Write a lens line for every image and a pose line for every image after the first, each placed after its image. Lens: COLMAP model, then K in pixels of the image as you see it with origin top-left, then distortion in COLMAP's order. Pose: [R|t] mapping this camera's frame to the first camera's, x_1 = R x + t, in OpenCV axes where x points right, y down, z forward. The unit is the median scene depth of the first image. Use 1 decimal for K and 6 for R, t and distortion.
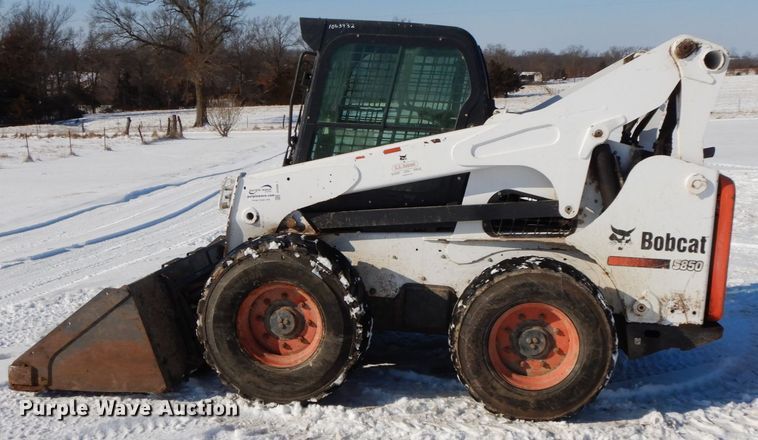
lens RADIAL K [[815.1, 0, 379.0], [0, 815.1, 220.0], [0, 0, 1]] dist [-0.004820, 0.001054]
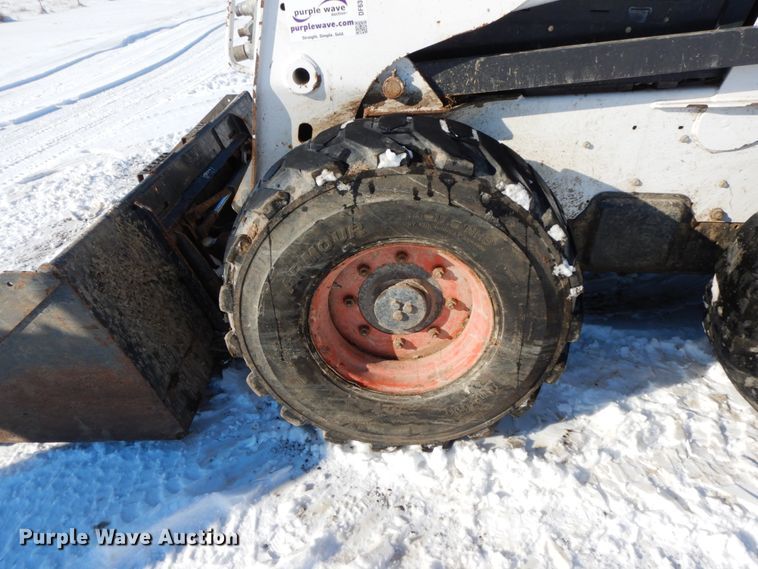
lens RADIAL K [[538.4, 0, 379.0], [0, 538.4, 284.5], [0, 0, 1]] dist [0.007447, -0.004655]
pose [[0.995323, -0.077651, 0.057461, -0.149147], [0.048200, 0.914718, 0.401208, -0.018036], [-0.083715, -0.396562, 0.914183, 0.714106]]
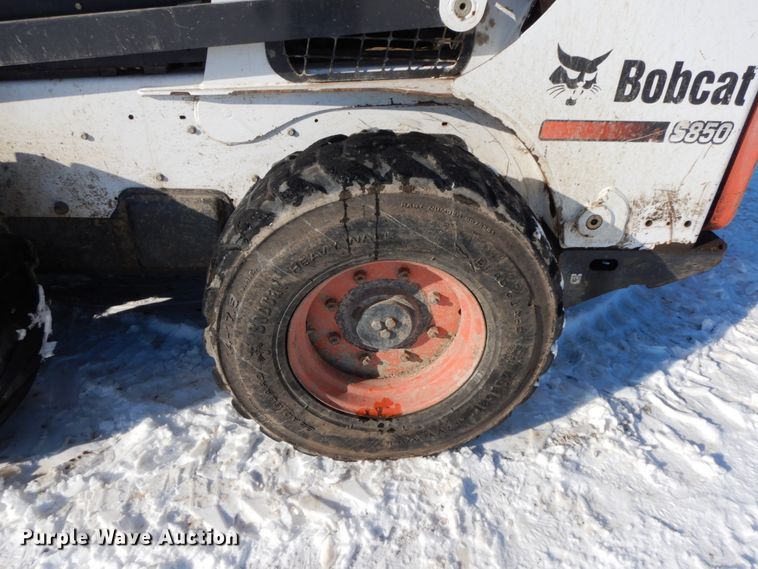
lens RADIAL K [[538.4, 0, 379.0], [0, 538.4, 284.5], [0, 0, 1]] dist [0.007447, -0.004655]
pose [[0.982597, -0.104476, 0.153582, 0.135740], [0.029935, 0.905085, 0.424176, -0.003163], [-0.183321, -0.412197, 0.892461, 0.711499]]
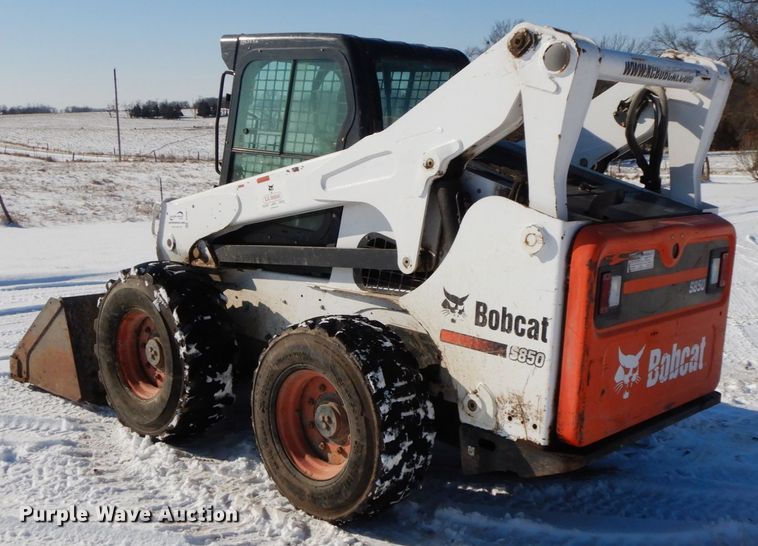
lens RADIAL K [[886.2, 0, 379.0], [0, 886.2, 273.0], [0, 0, 1]] dist [-0.015230, -0.005690]
pose [[0.797262, 0.093186, -0.596398, 0.716727], [-0.090800, 0.995284, 0.034130, -0.029125], [0.596766, 0.026943, 0.801963, 0.315138]]
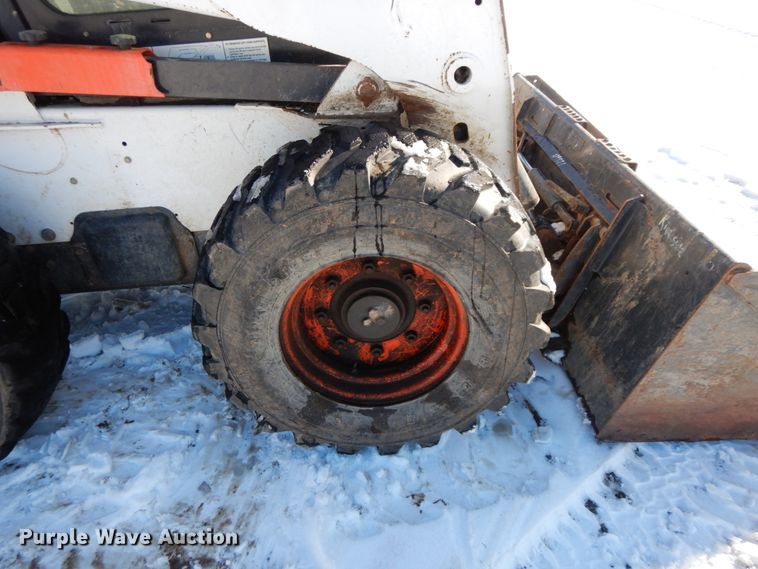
lens RADIAL K [[538.4, 0, 379.0], [0, 538.4, 284.5], [0, 0, 1]] dist [0.007447, -0.004655]
pose [[0.980742, -0.176196, 0.084268, 0.747813], [0.125023, 0.897835, 0.422210, 0.029796], [-0.150051, -0.403543, 0.902573, 0.622907]]
